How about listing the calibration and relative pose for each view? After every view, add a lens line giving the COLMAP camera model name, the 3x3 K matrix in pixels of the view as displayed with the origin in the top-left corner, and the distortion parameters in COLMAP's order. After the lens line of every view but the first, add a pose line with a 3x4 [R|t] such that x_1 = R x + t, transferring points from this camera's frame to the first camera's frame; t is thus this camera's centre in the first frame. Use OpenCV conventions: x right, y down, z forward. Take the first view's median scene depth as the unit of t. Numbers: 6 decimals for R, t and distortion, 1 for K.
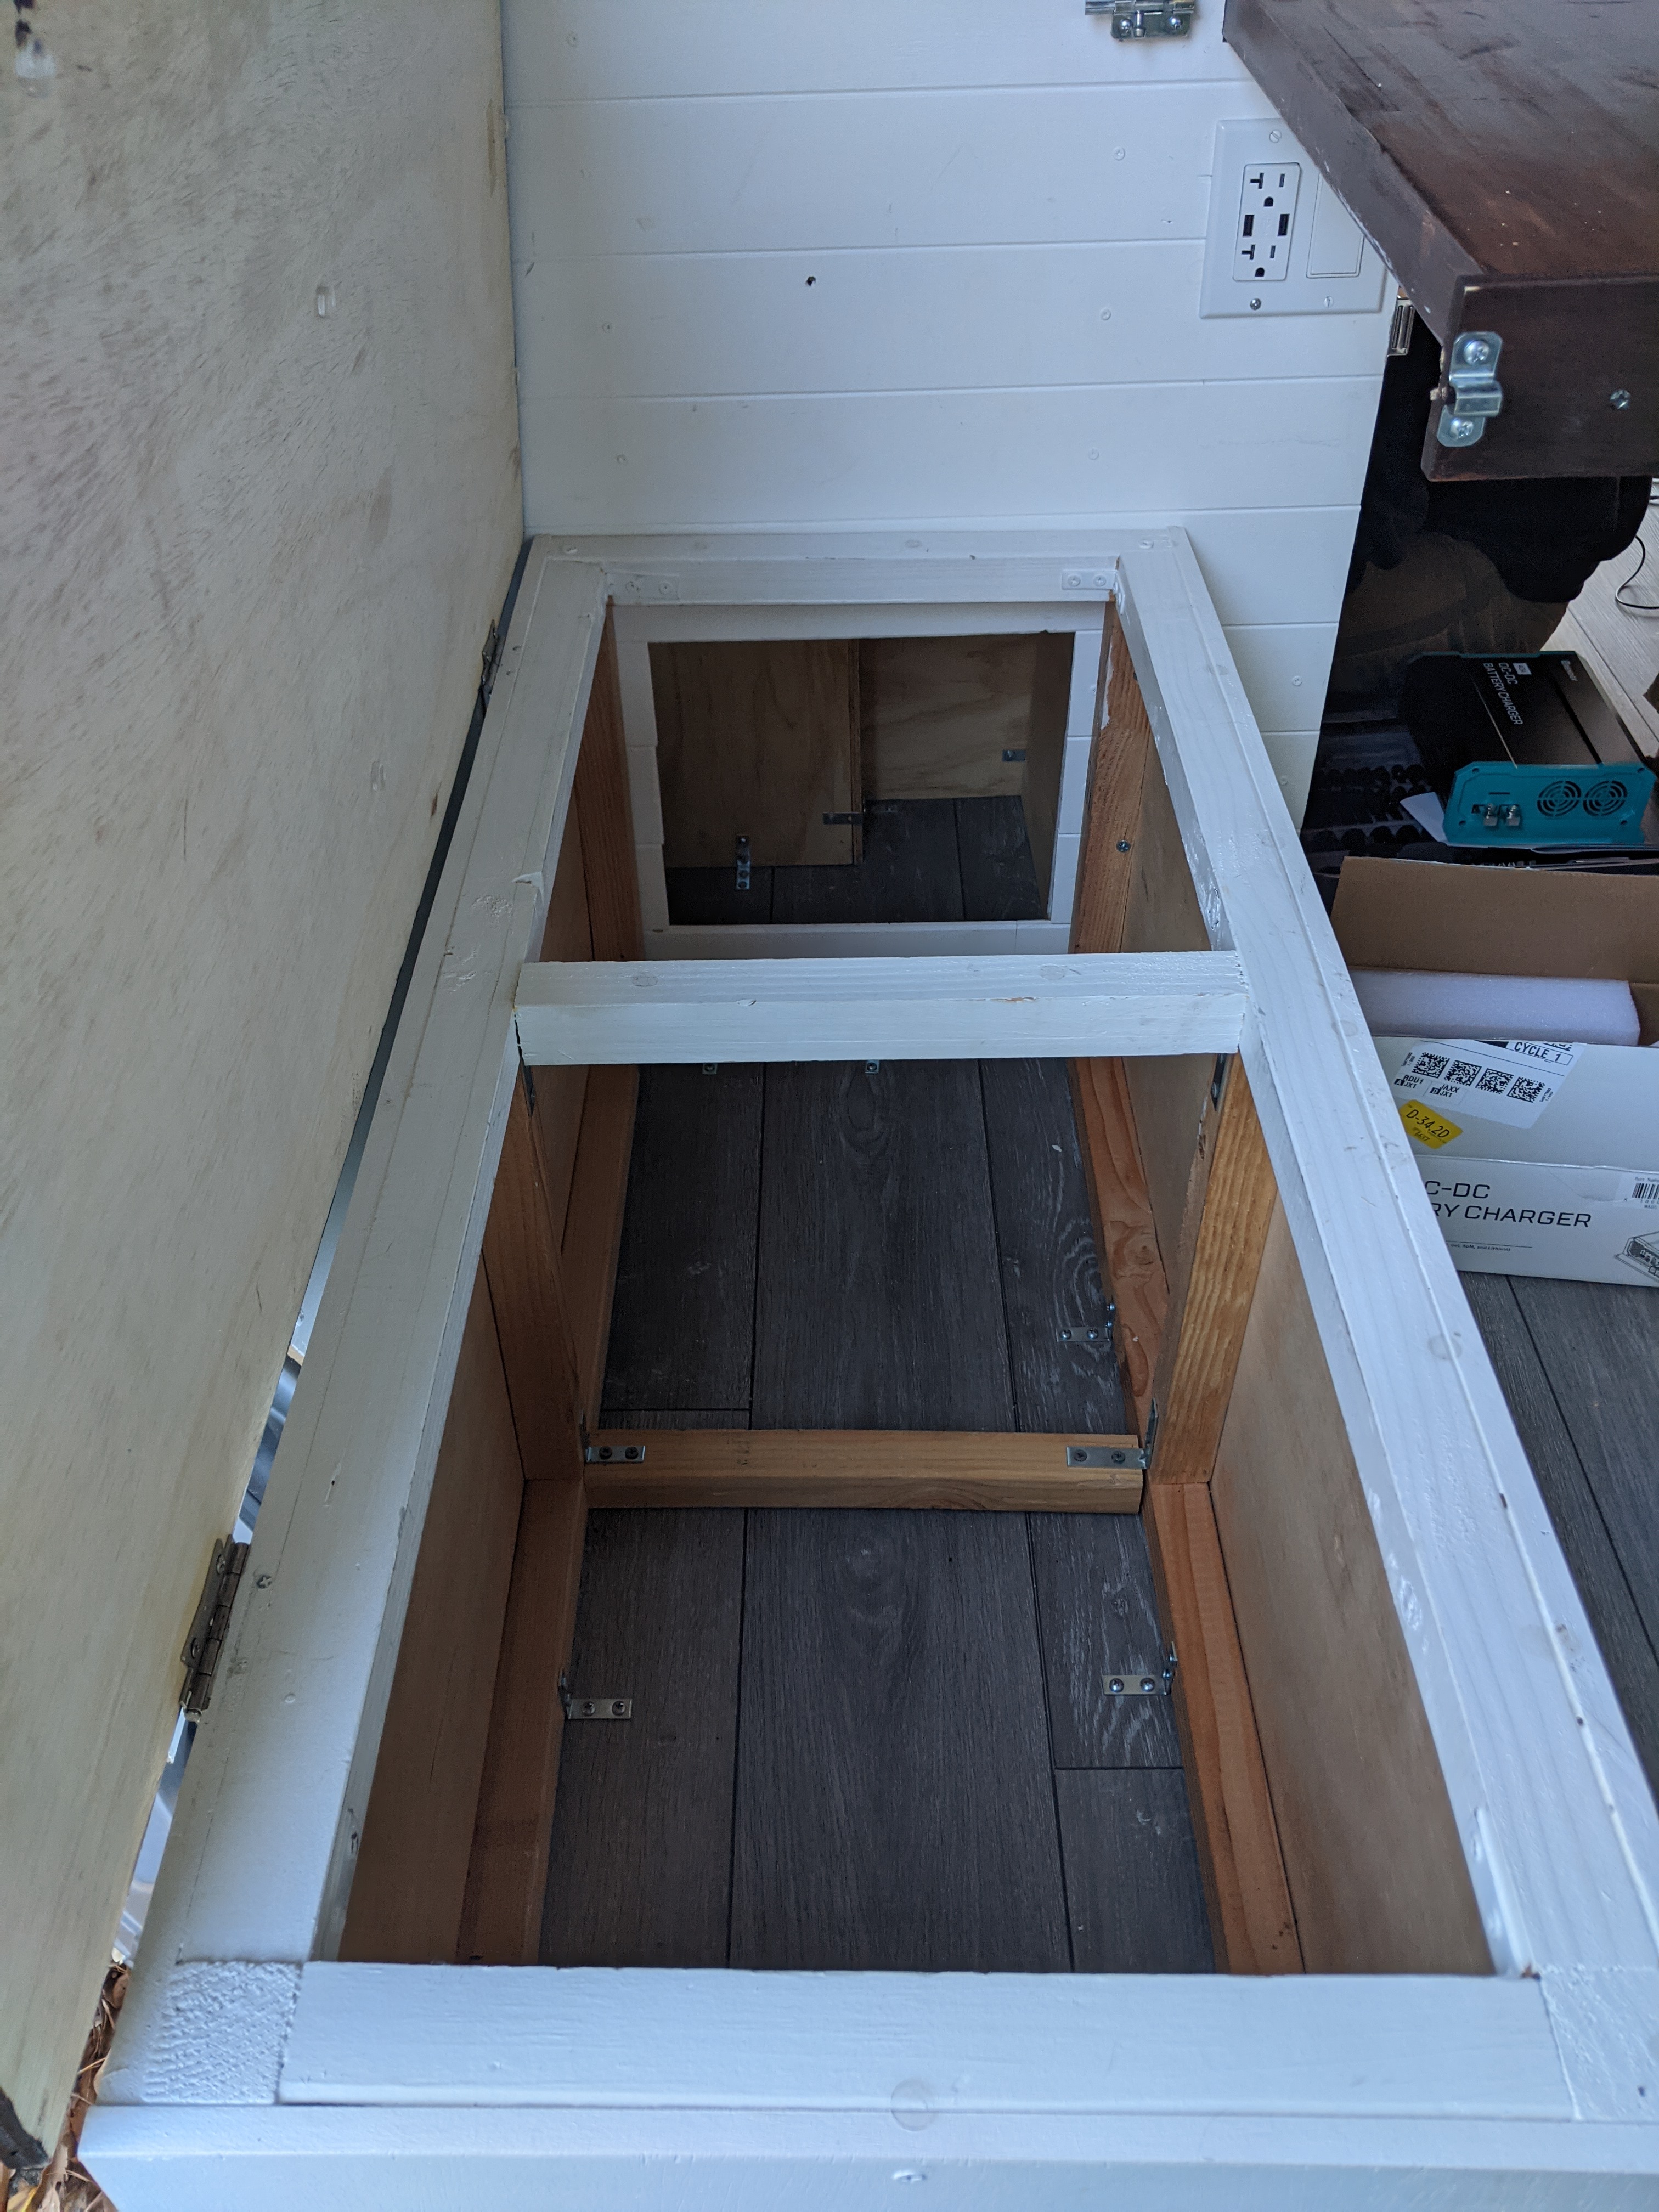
lens RADIAL K [[1719.1, 0, 812.3], [0, 1719.1, 1111.3], [0, 0, 1]] dist [0.145451, -0.316890]
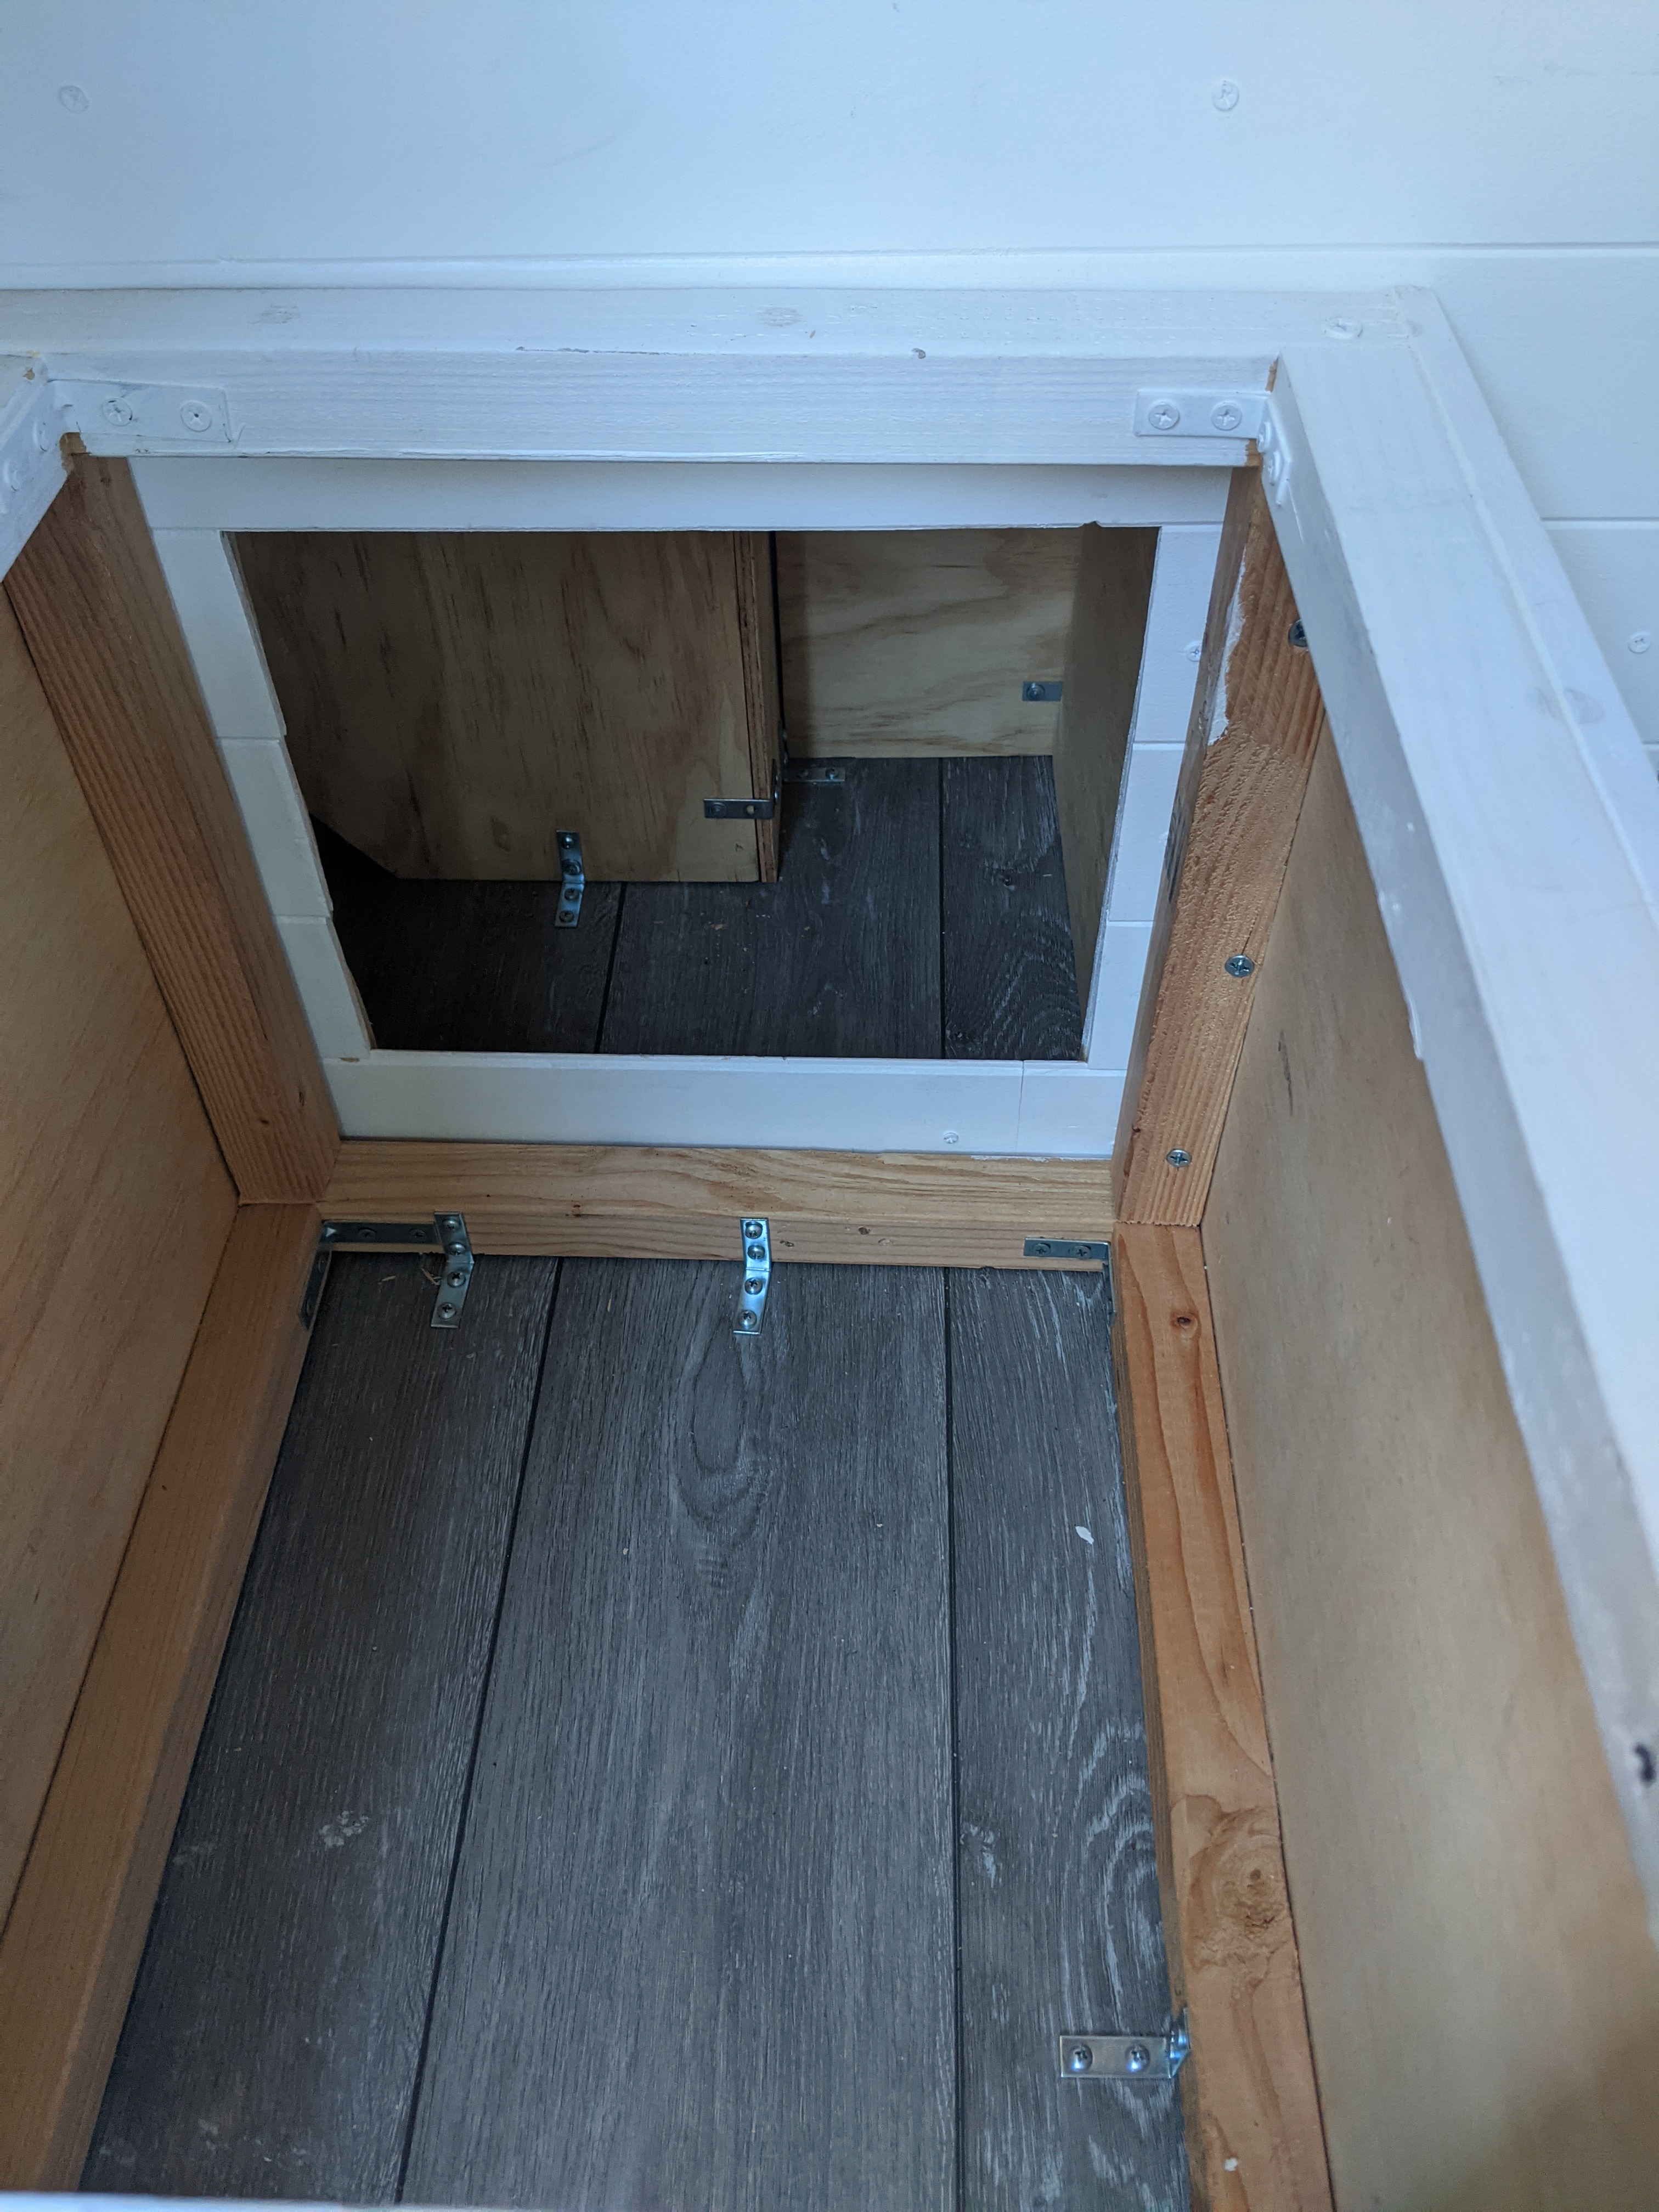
lens RADIAL K [[1760.9, 0, 809.3], [0, 1760.9, 1115.2], [0, 0, 1]] dist [0.089366, -0.165094]
pose [[0.999445, 0.024233, -0.022875, 0.076254], [-0.021606, 0.993826, 0.108828, -0.176040], [0.025371, -0.108274, 0.993797, 0.535257]]
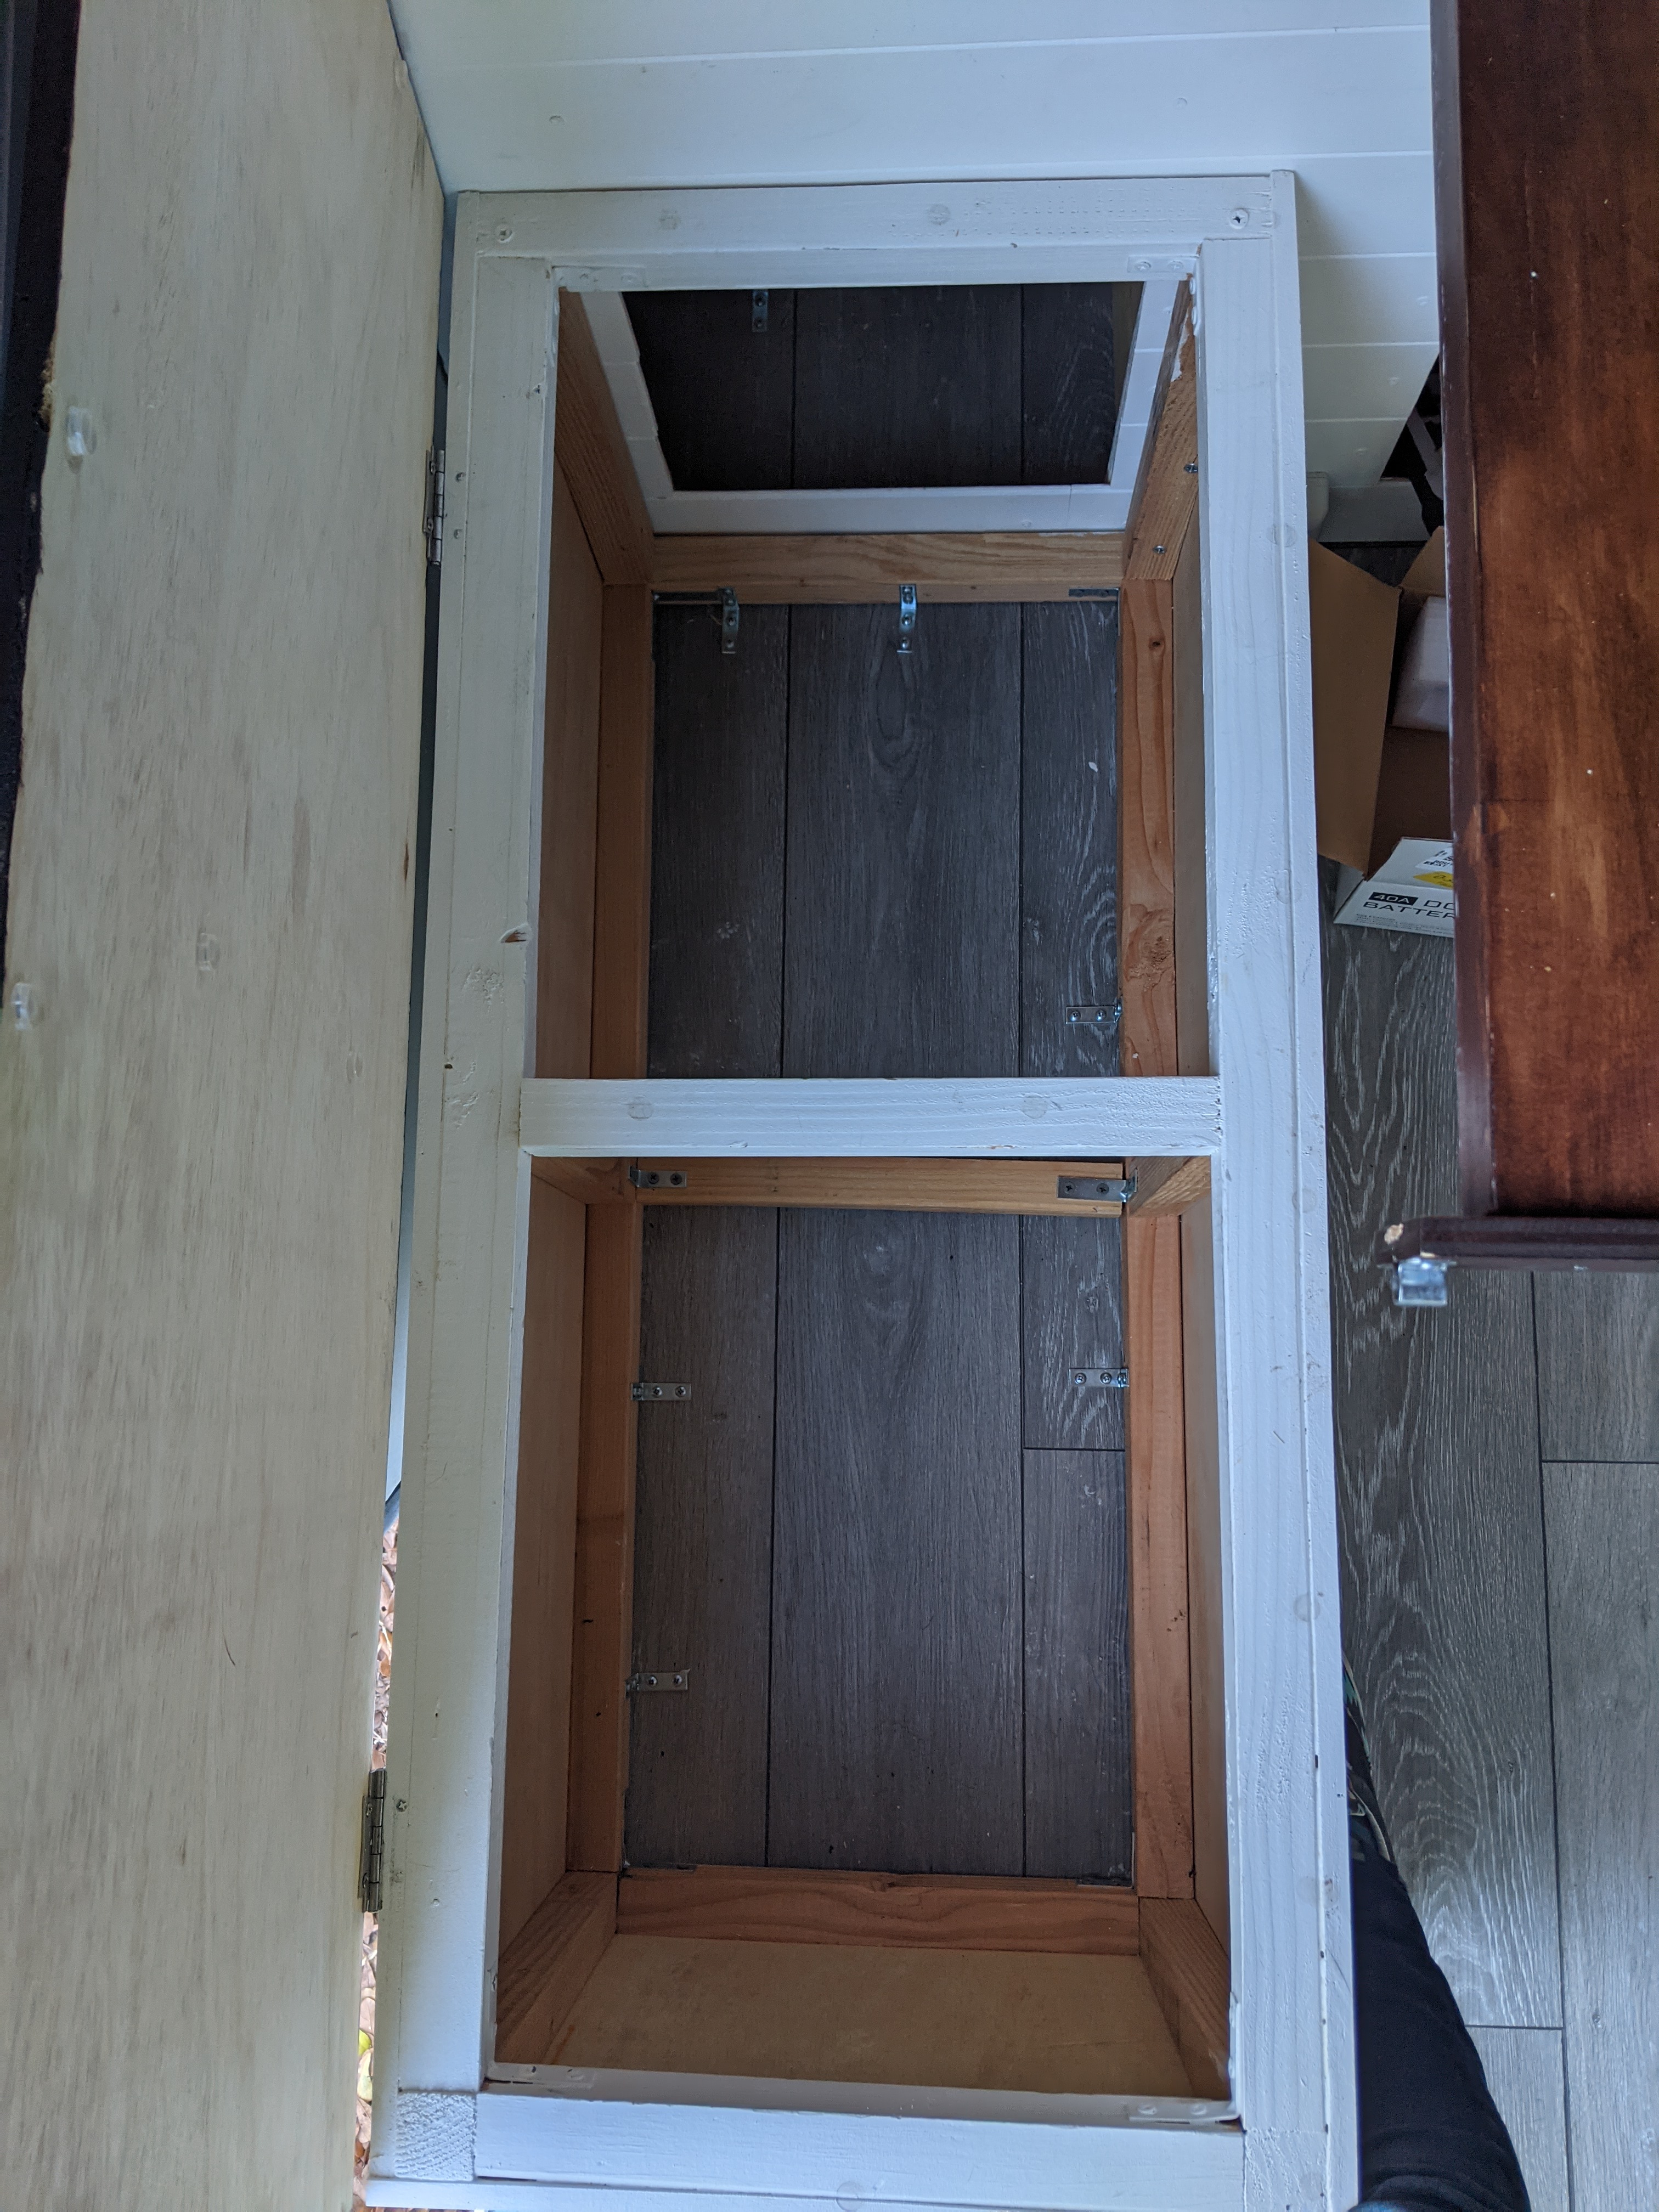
lens RADIAL K [[1719.1, 0, 812.3], [0, 1719.1, 1111.3], [0, 0, 1]] dist [0.145451, -0.316890]
pose [[0.998483, 0.001468, -0.055034, 0.043141], [0.033439, 0.777951, 0.627434, -0.488768], [0.043735, -0.628323, 0.776722, 0.131812]]
